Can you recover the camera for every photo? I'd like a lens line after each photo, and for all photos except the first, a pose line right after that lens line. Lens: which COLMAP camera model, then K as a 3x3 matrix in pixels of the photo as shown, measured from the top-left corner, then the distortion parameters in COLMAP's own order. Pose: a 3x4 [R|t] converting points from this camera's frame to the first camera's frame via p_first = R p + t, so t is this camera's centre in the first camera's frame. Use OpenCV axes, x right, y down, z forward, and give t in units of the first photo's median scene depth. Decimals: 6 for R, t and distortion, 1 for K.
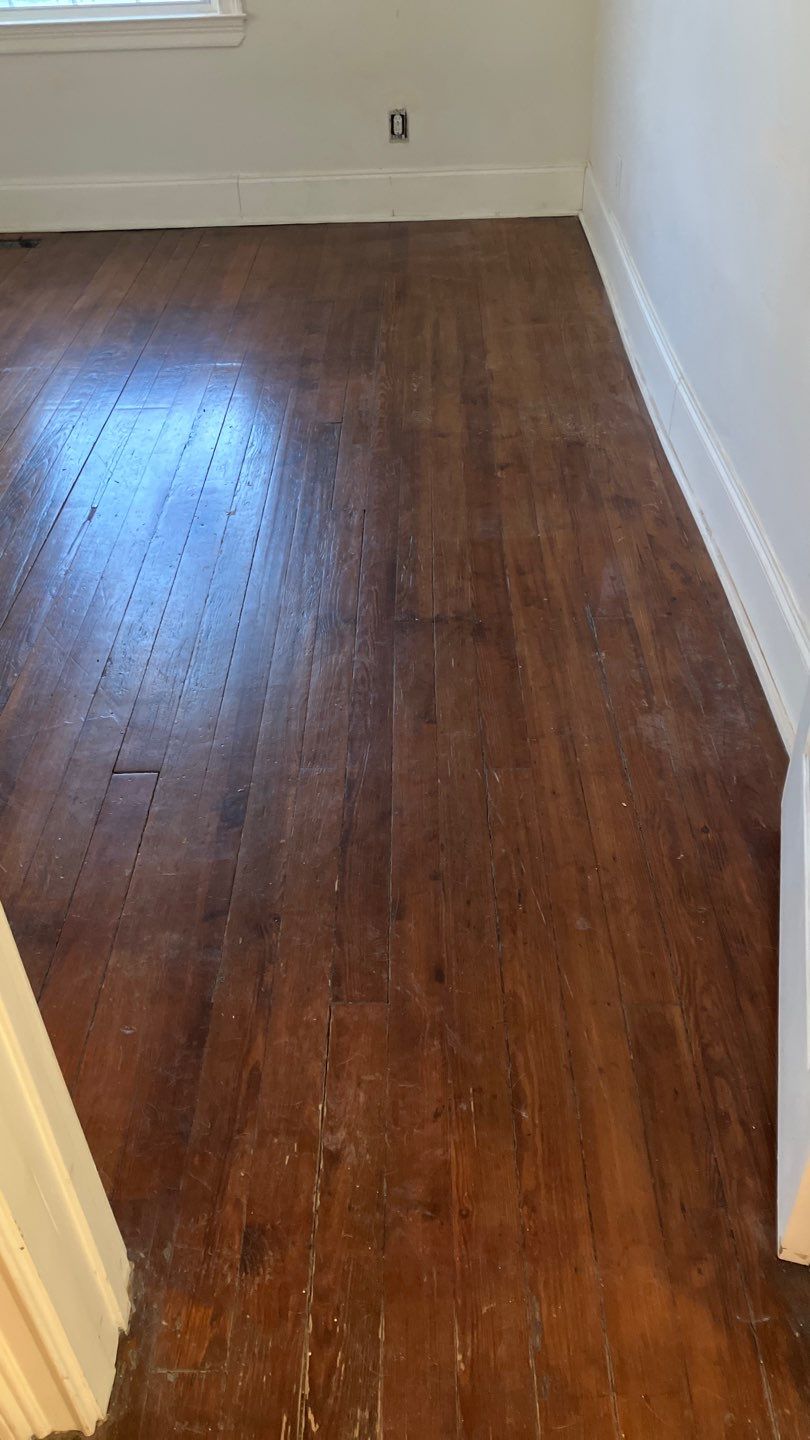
lens RADIAL K [[1147.3, 0, 405.0], [0, 1147.3, 720.0], [0, 0, 1]] dist [0.078023, -0.145784]
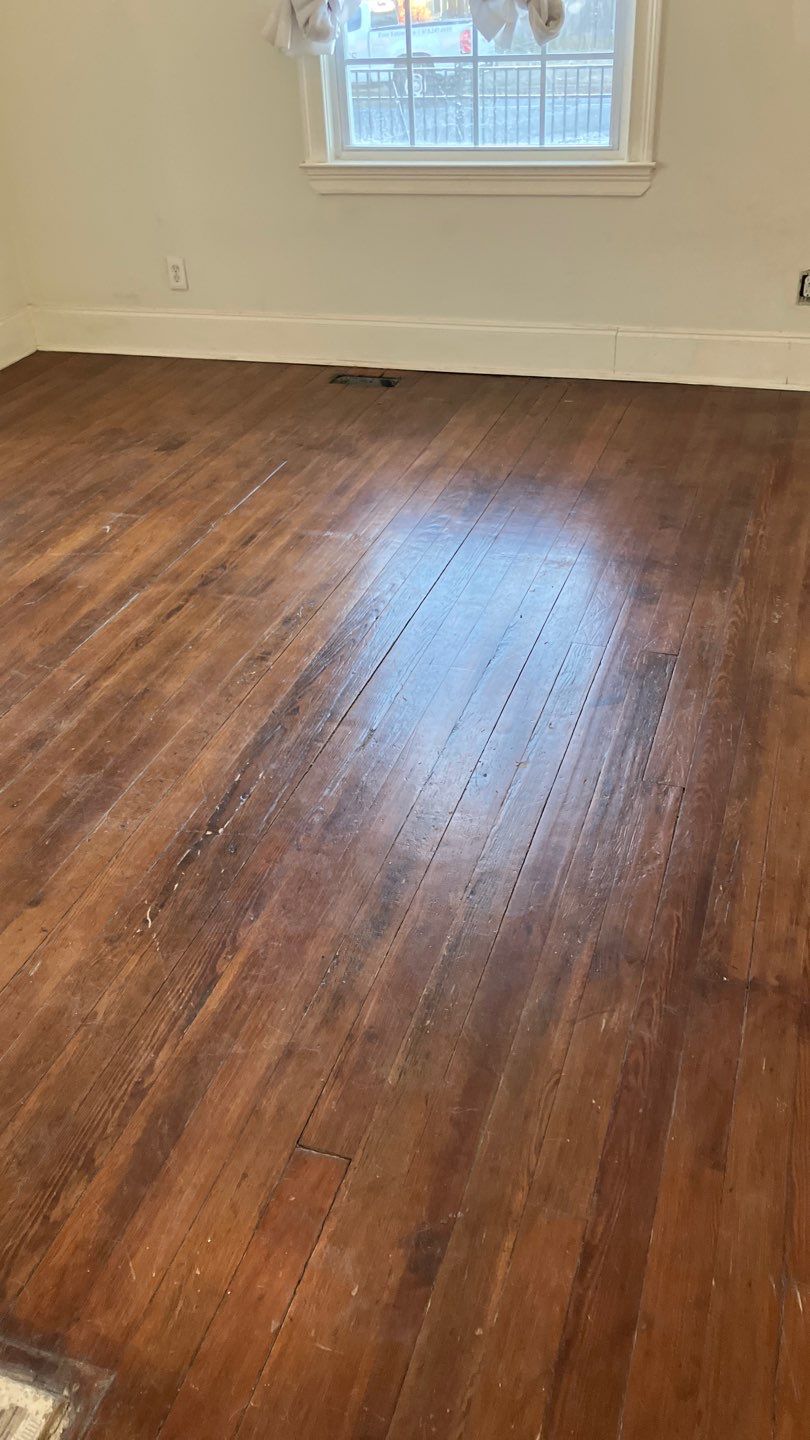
lens RADIAL K [[1149.3, 0, 405.0], [0, 1149.3, 720.0], [0, 0, 1]] dist [0.051902, -0.067284]
pose [[0.948868, 0.157407, -0.273628, -0.008926], [-0.173330, 0.984247, -0.034864, -0.210739], [0.263830, 0.080509, 0.961203, 0.209827]]
